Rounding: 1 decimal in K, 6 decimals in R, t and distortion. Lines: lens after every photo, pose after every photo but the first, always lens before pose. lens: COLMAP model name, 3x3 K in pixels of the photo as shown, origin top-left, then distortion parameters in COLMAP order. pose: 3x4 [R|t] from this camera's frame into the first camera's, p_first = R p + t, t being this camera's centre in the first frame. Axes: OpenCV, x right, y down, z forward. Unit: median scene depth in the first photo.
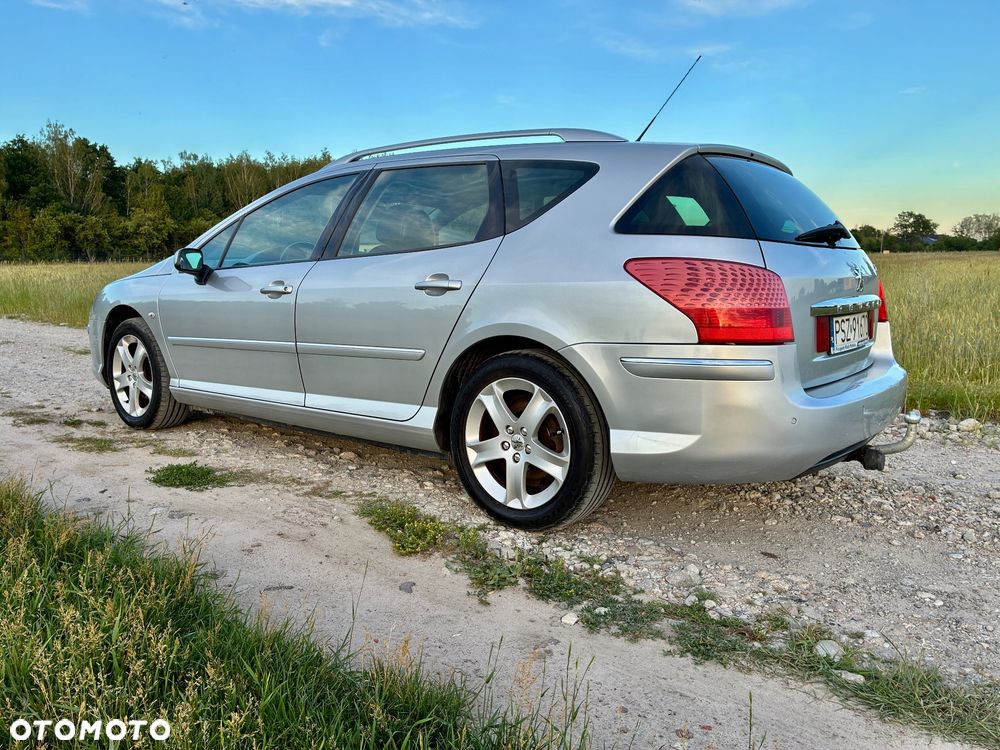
lens RADIAL K [[774.0, 0, 506.8], [0, 774.0, 366.2], [0, 0, 1]] dist [0.069626, -0.101336]
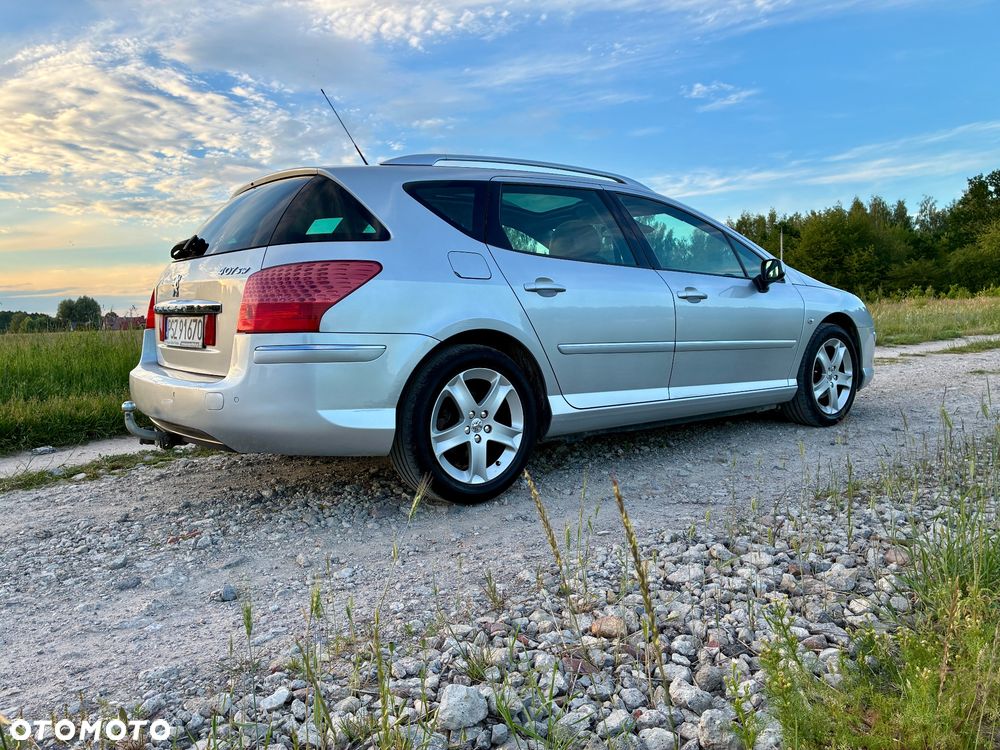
lens RADIAL K [[774.0, 0, 489.7], [0, 774.0, 364.3], [0, 0, 1]] dist [0.069626, -0.101336]
pose [[-0.264895, 0.068240, -0.961860, 1.179289], [-0.102061, 0.989906, 0.098337, -0.128667], [0.958861, 0.124217, -0.255257, 1.434502]]
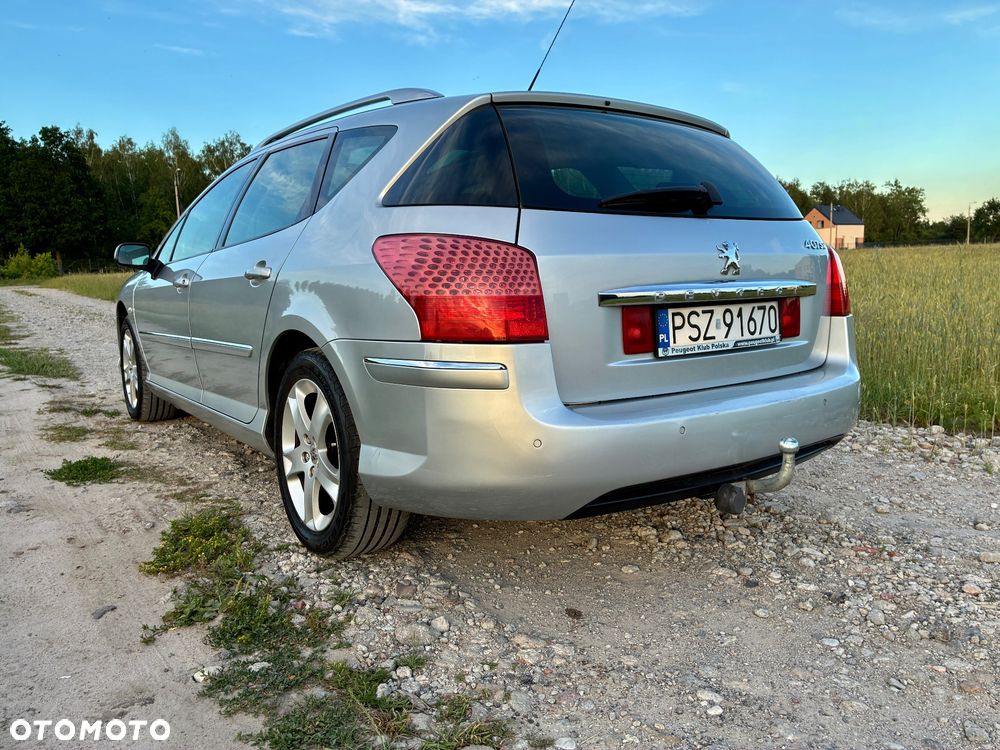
lens RADIAL K [[774.0, 0, 517.0], [0, 774.0, 366.5], [0, 0, 1]] dist [0.069626, -0.101336]
pose [[0.960274, 0.016007, -0.278600, 0.381642], [-0.015168, 0.999872, 0.005166, -0.005905], [0.278647, -0.000735, 0.960393, 0.182287]]
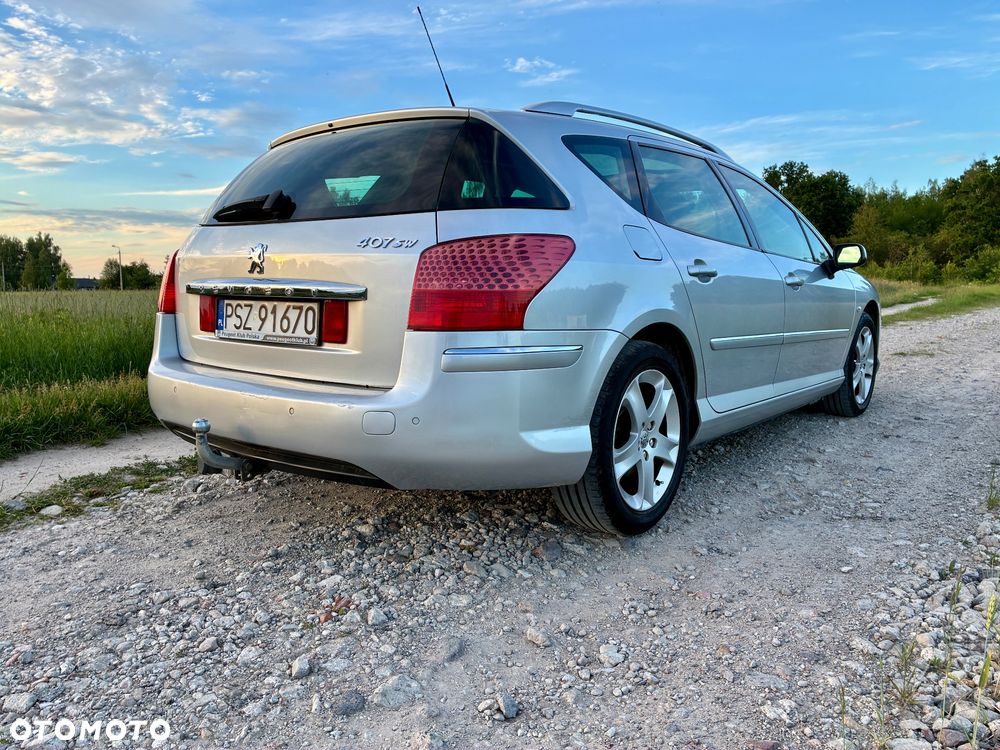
lens RADIAL K [[774.0, 0, 493.6], [0, 774.0, 373.2], [0, 0, 1]] dist [0.069626, -0.101336]
pose [[-0.031869, 0.116888, -0.992634, 1.056559], [-0.127226, 0.984585, 0.120025, -0.101004], [0.991362, 0.130113, -0.016506, 1.053964]]
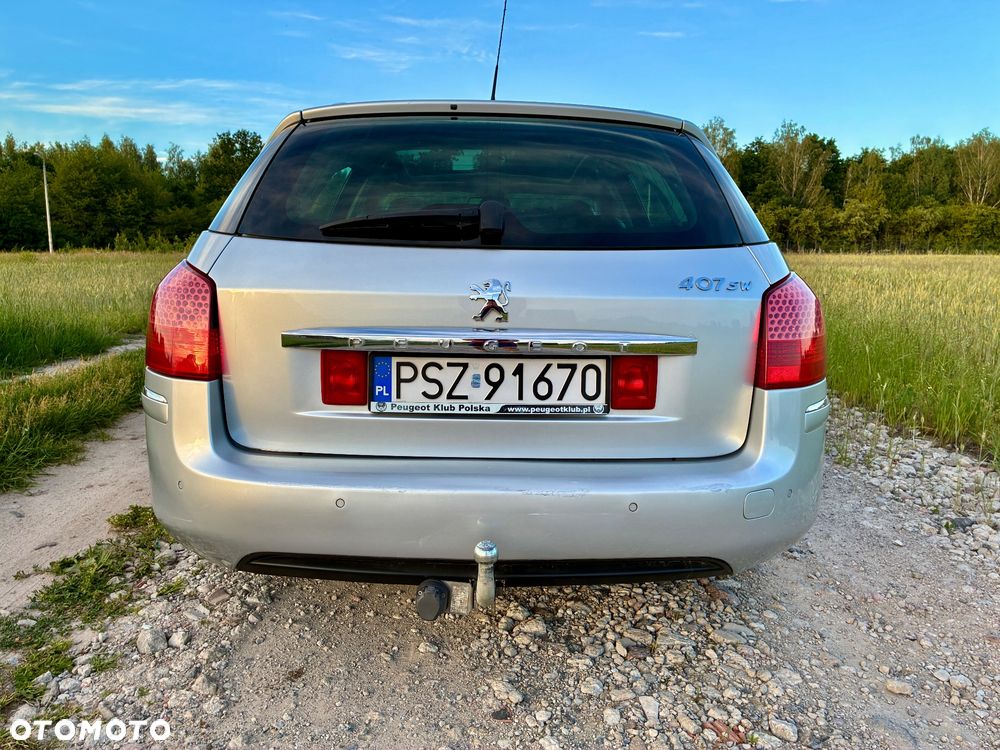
lens RADIAL K [[774.0, 0, 506.9], [0, 774.0, 367.1], [0, 0, 1]] dist [0.069626, -0.101336]
pose [[0.618110, 0.122198, -0.776535, 0.758178], [-0.112081, 0.991451, 0.066803, -0.083355], [0.778060, 0.045743, 0.626522, 0.528300]]
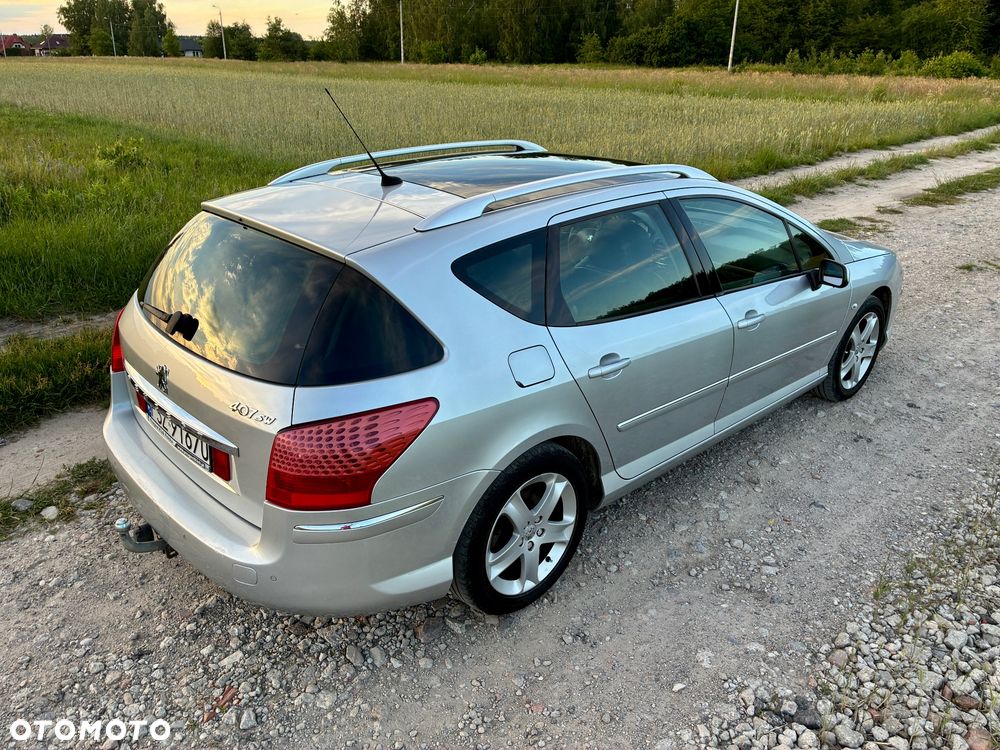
lens RADIAL K [[774.0, 0, 499.4], [0, 774.0, 377.8], [0, 0, 1]] dist [0.069626, -0.101336]
pose [[-0.166396, 0.386584, -0.907119, 0.996136], [-0.144112, 0.900532, 0.410212, -0.445361], [0.975471, 0.198984, -0.094133, 1.208508]]
